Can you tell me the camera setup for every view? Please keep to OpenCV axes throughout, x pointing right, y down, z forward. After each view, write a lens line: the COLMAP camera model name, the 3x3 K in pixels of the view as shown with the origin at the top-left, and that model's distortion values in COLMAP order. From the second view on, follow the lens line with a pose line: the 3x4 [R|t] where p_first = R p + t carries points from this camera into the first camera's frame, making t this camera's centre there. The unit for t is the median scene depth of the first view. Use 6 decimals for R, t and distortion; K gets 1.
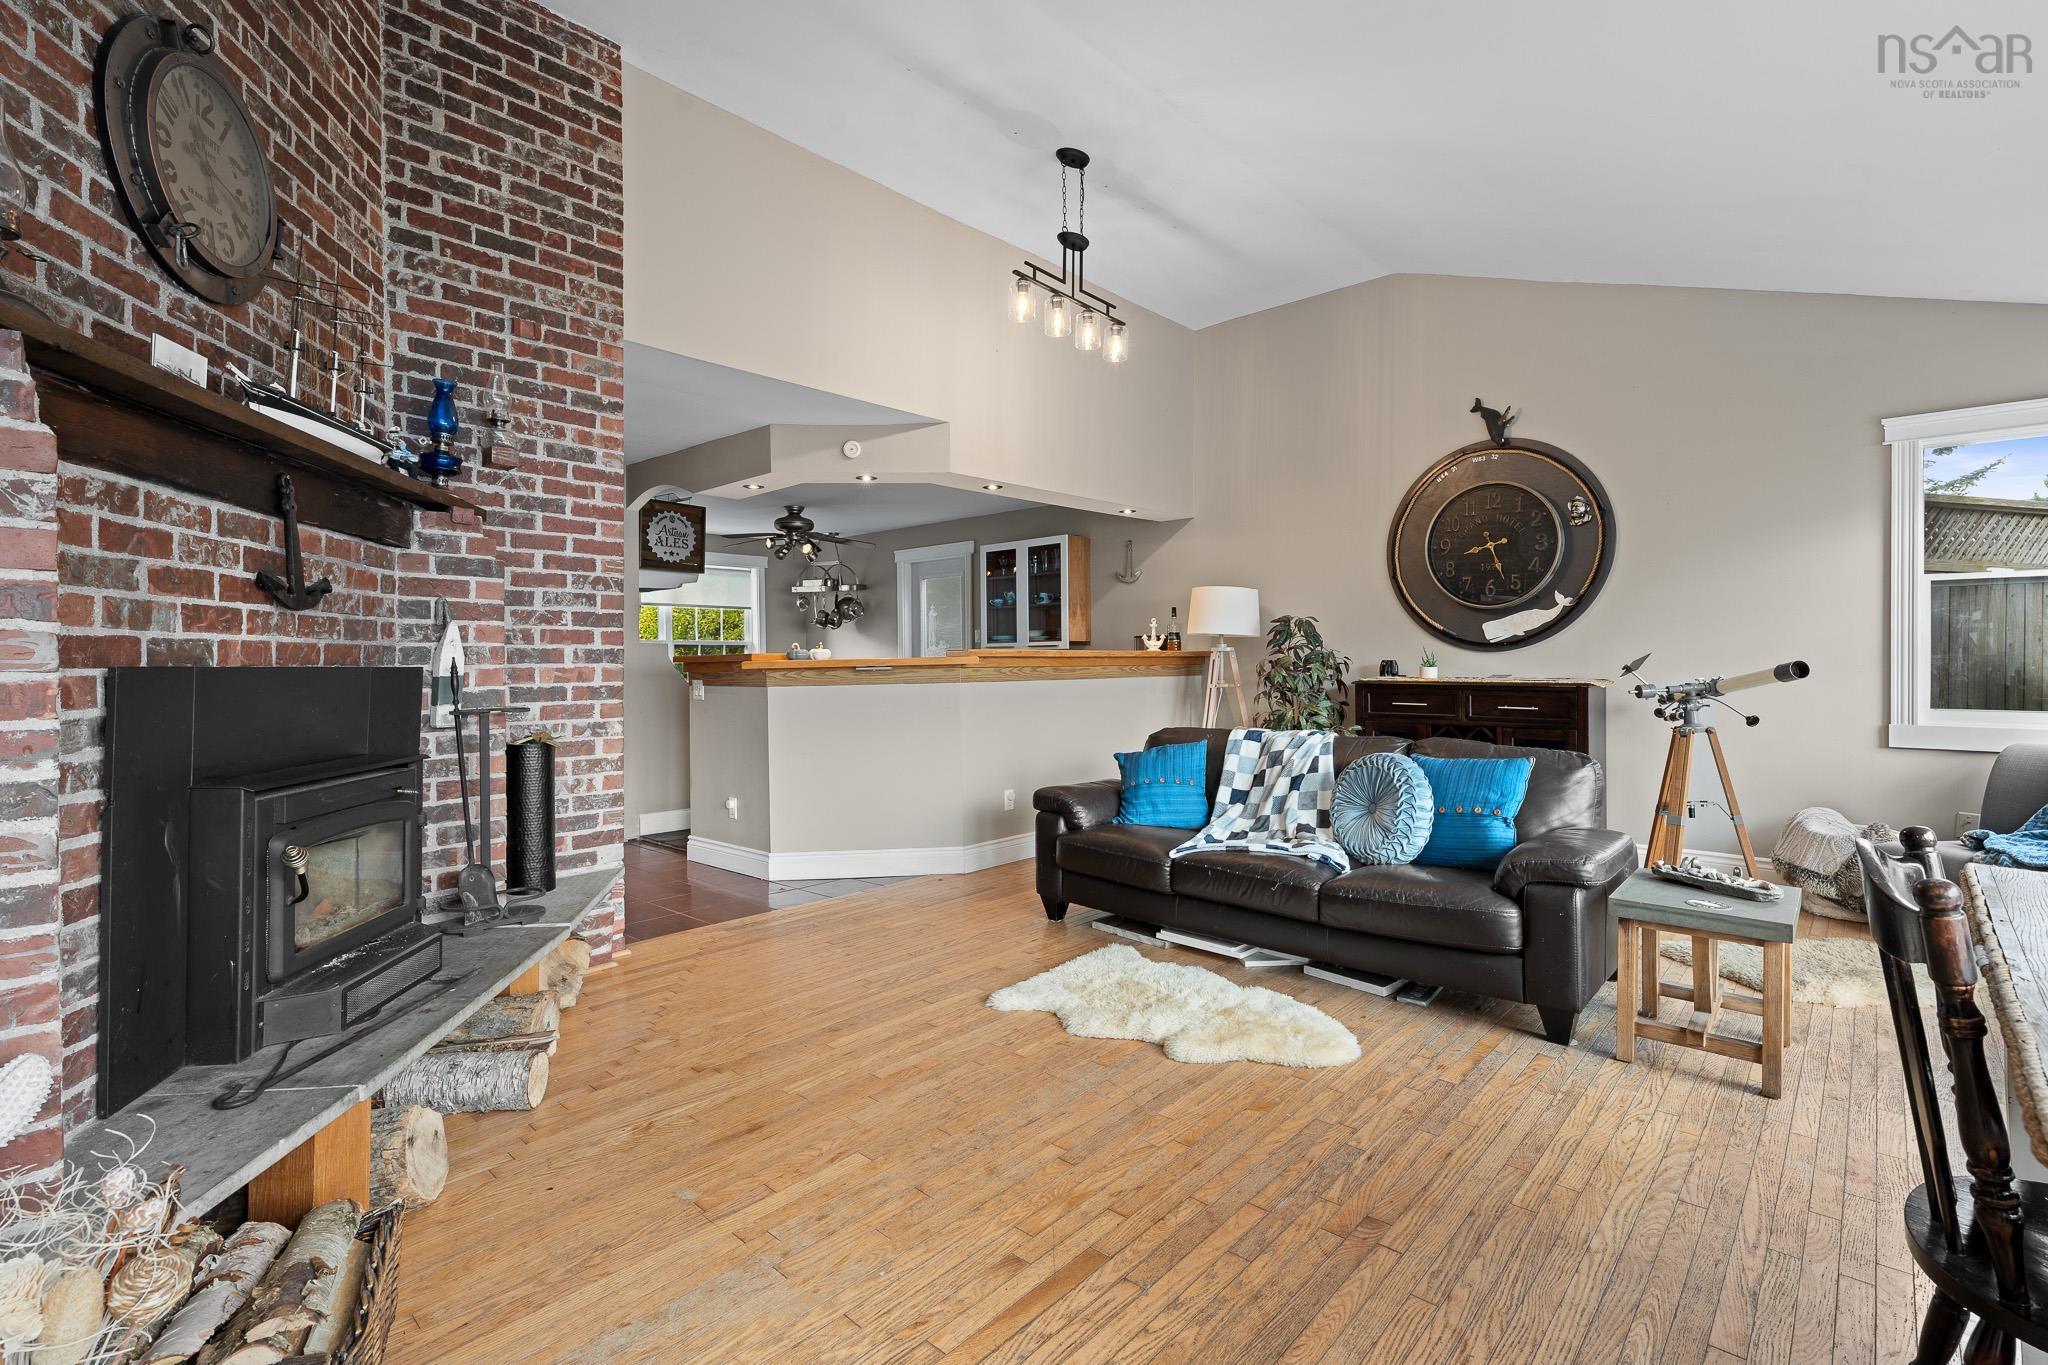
lens RADIAL K [[931.4, 0, 1029.3], [0, 931.4, 664.2], [0, 0, 1]] dist [0.000469, 0.000269]
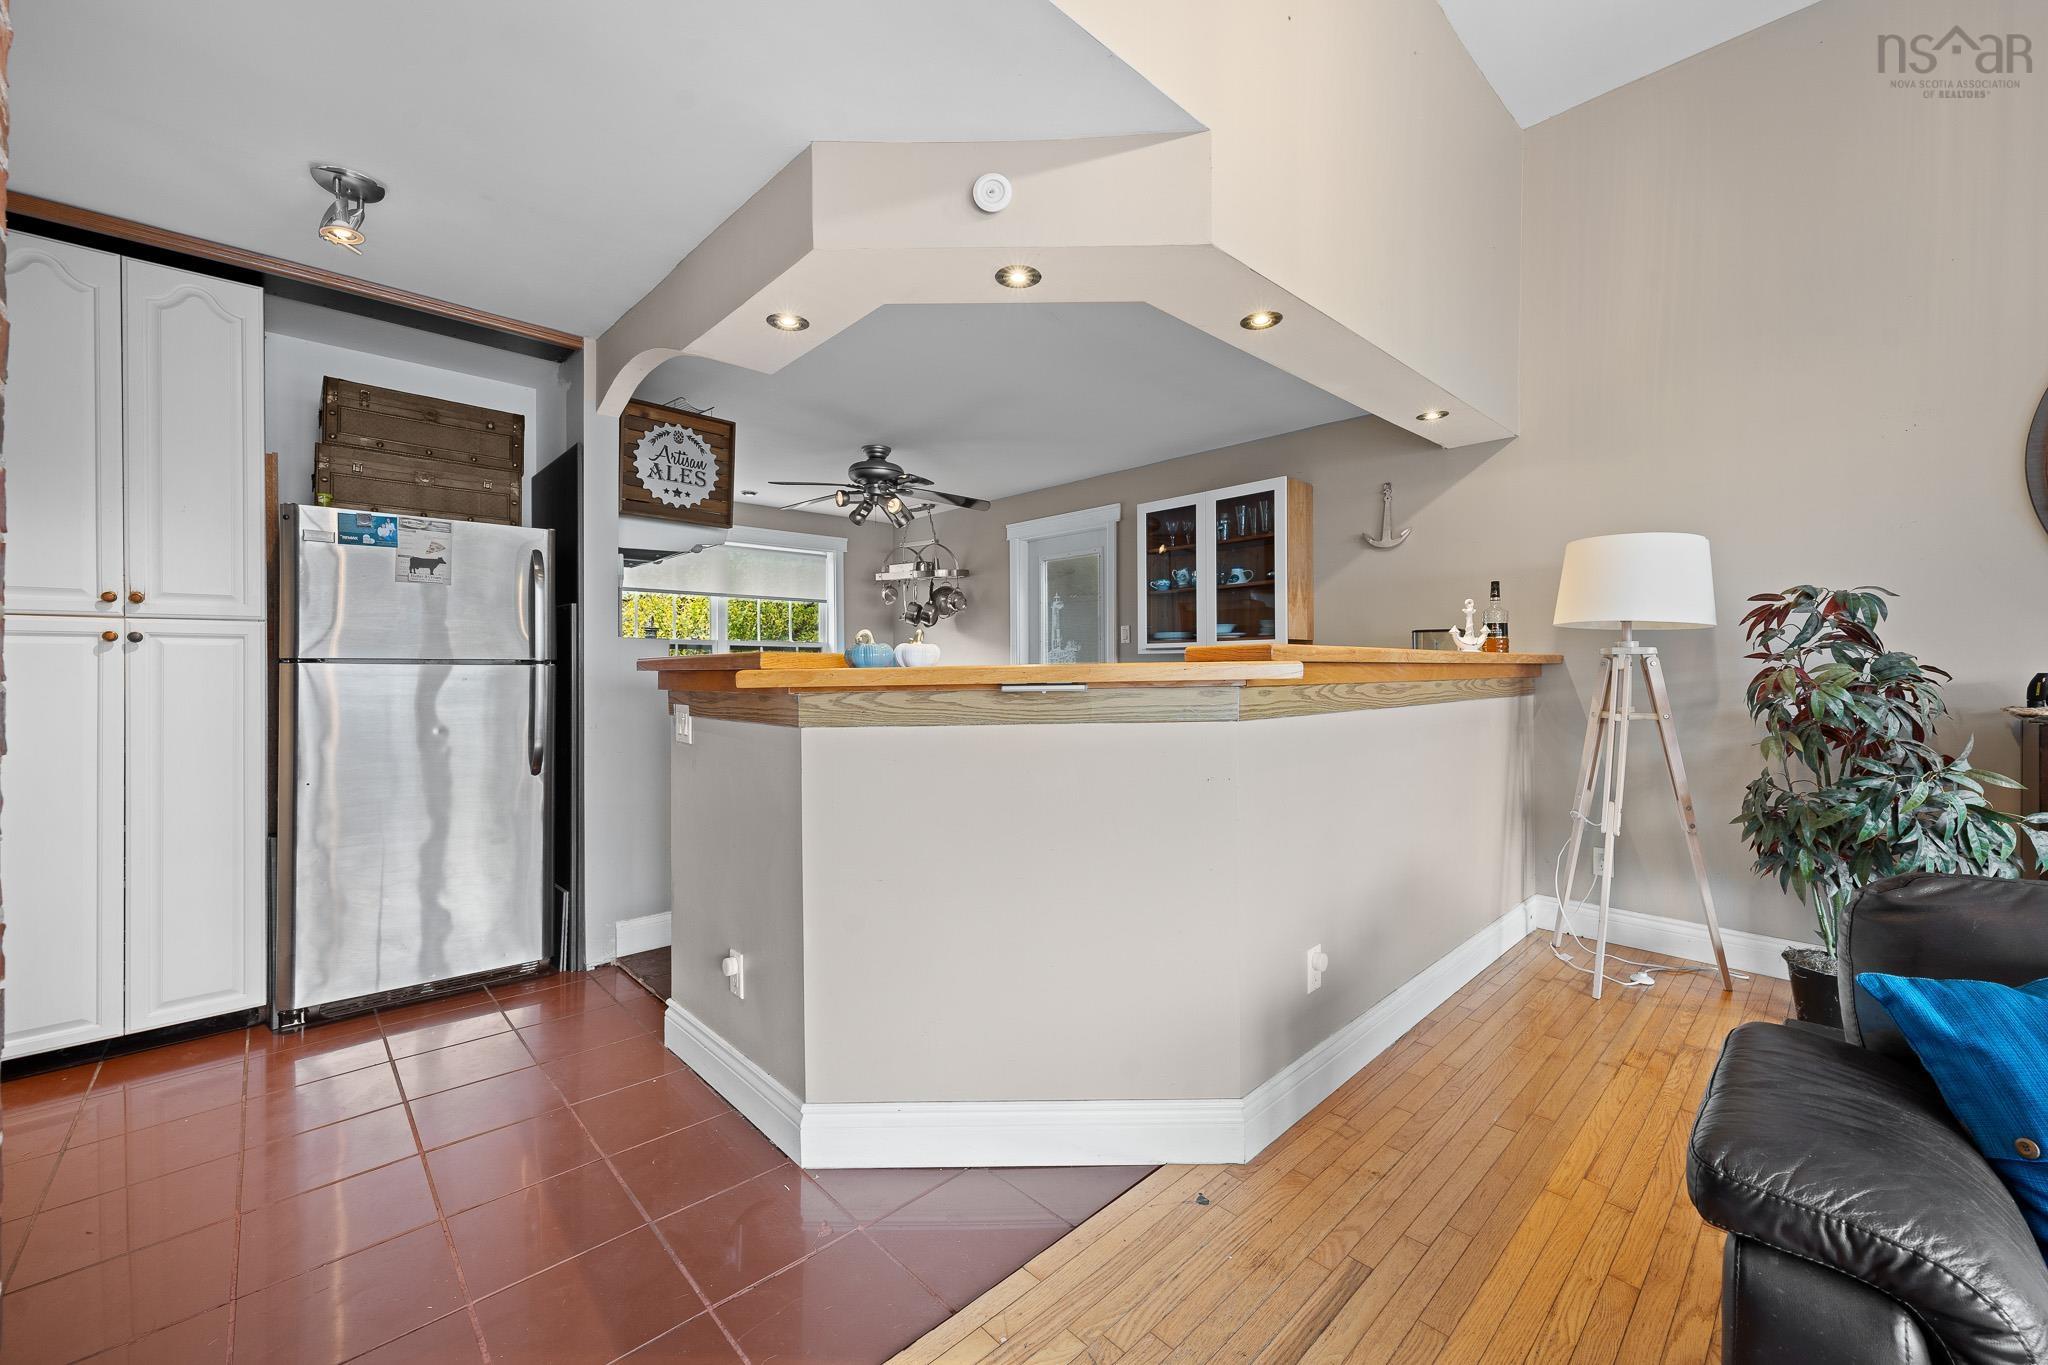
lens RADIAL K [[801.7, 0, 1024.5], [0, 801.7, 667.5], [0, 0, 1]] dist [0.000762, 0.000042]
pose [[0.997162, 0.004904, -0.075127, -0.205440], [-0.005093, 0.999984, -0.002325, -0.005344], [0.075114, 0.002701, 0.997171, 0.878331]]
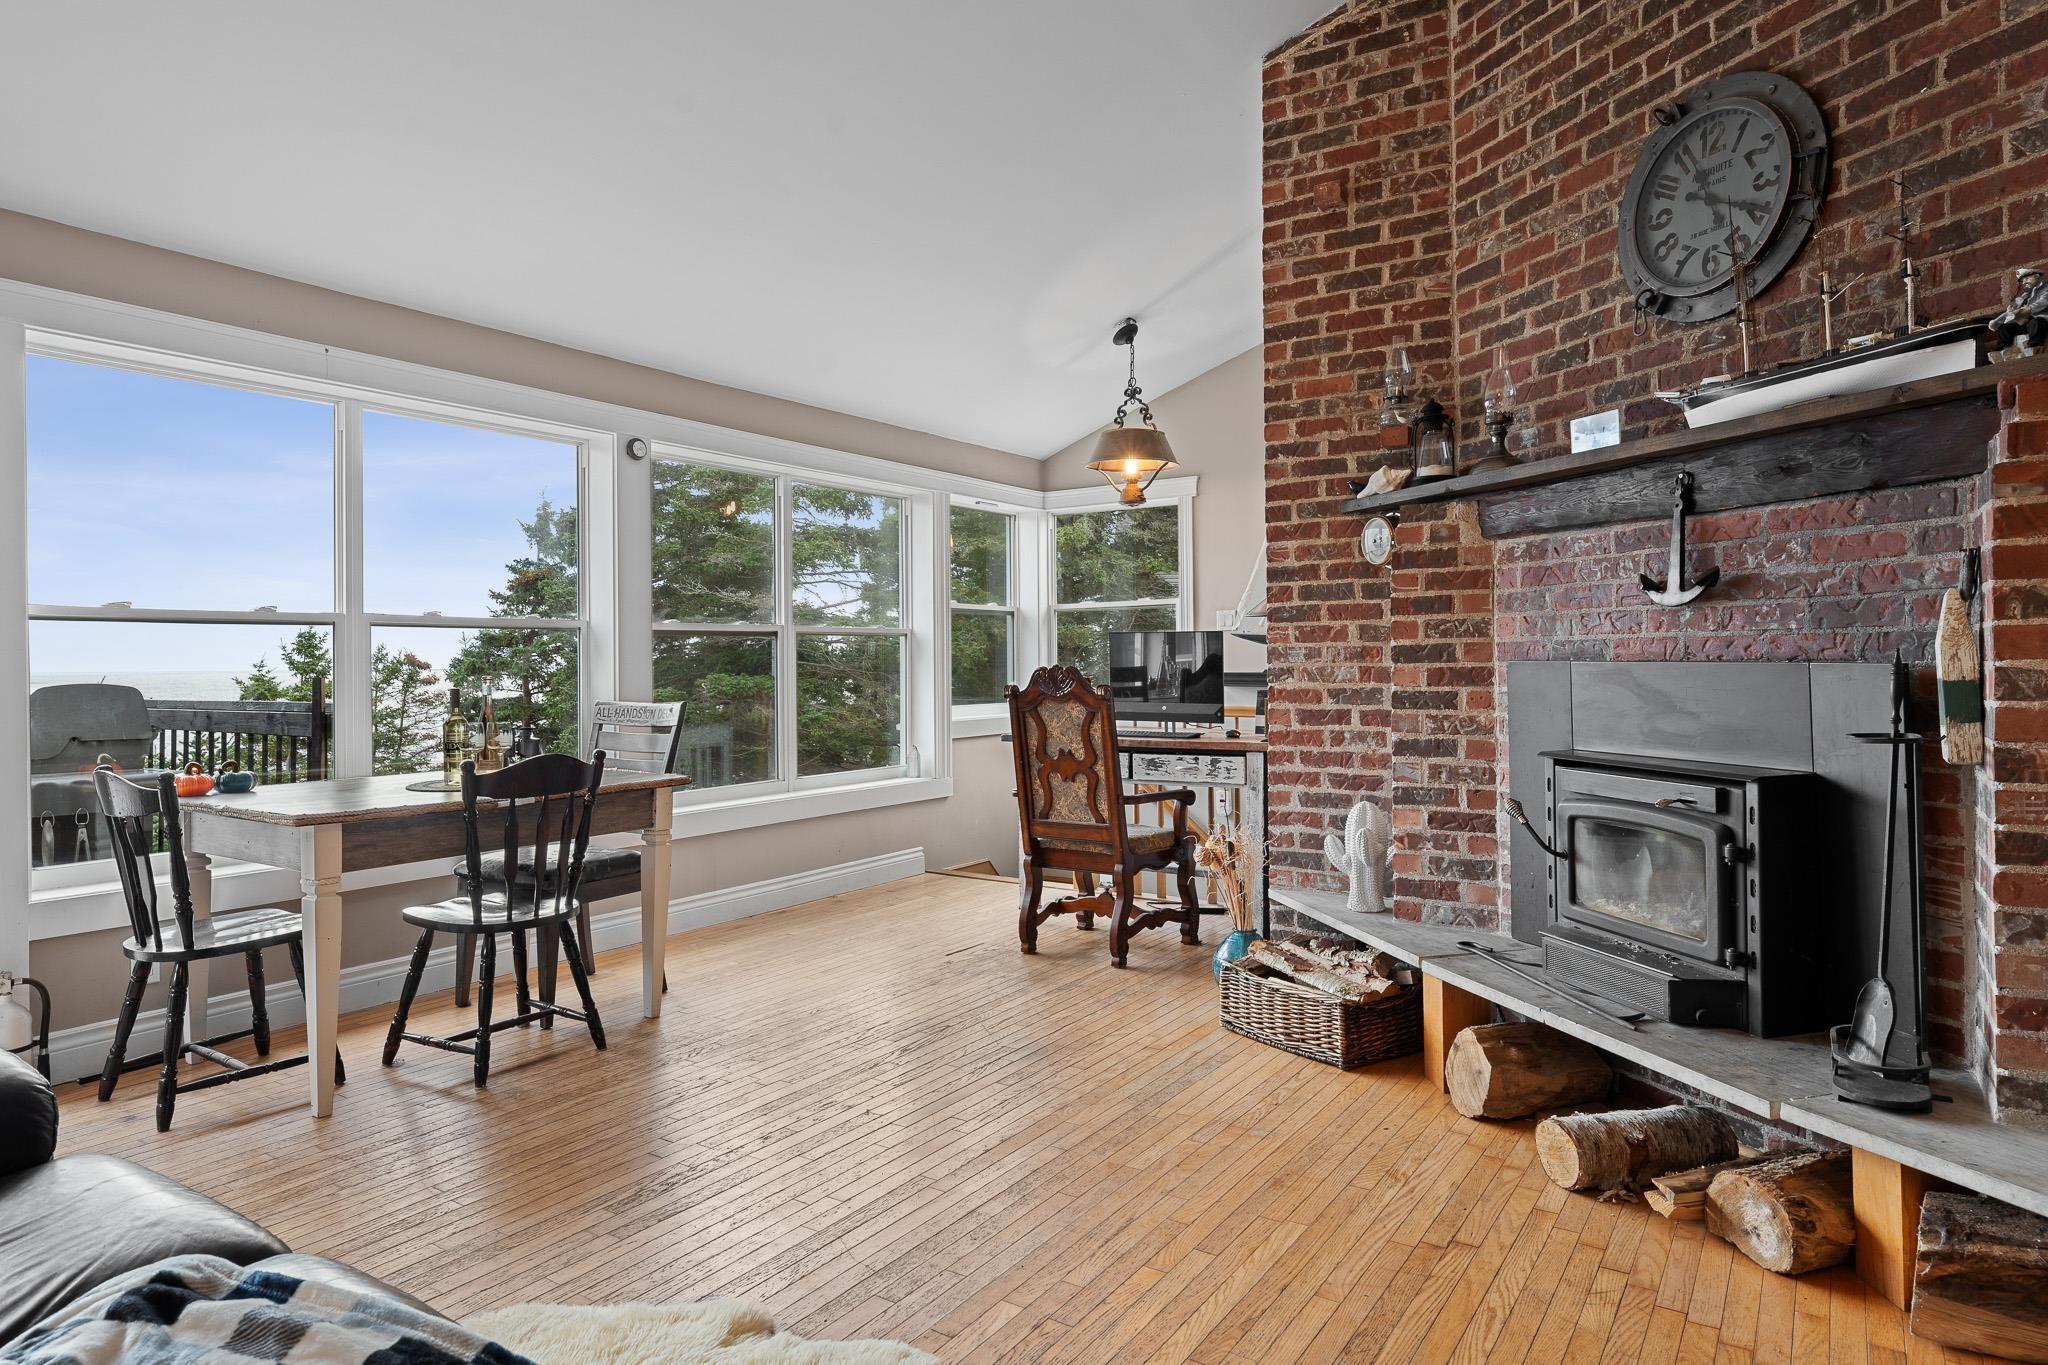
lens RADIAL K [[1203.2, 0, 1030.3], [0, 1203.2, 670.4], [0, 0, 1]] dist [0.005040, -0.000732]
pose [[-0.988864, 0.015483, -0.148013, 0.068071], [0.013616, 0.999815, 0.013617, -0.009584], [0.148197, 0.011450, -0.988892, 1.376734]]
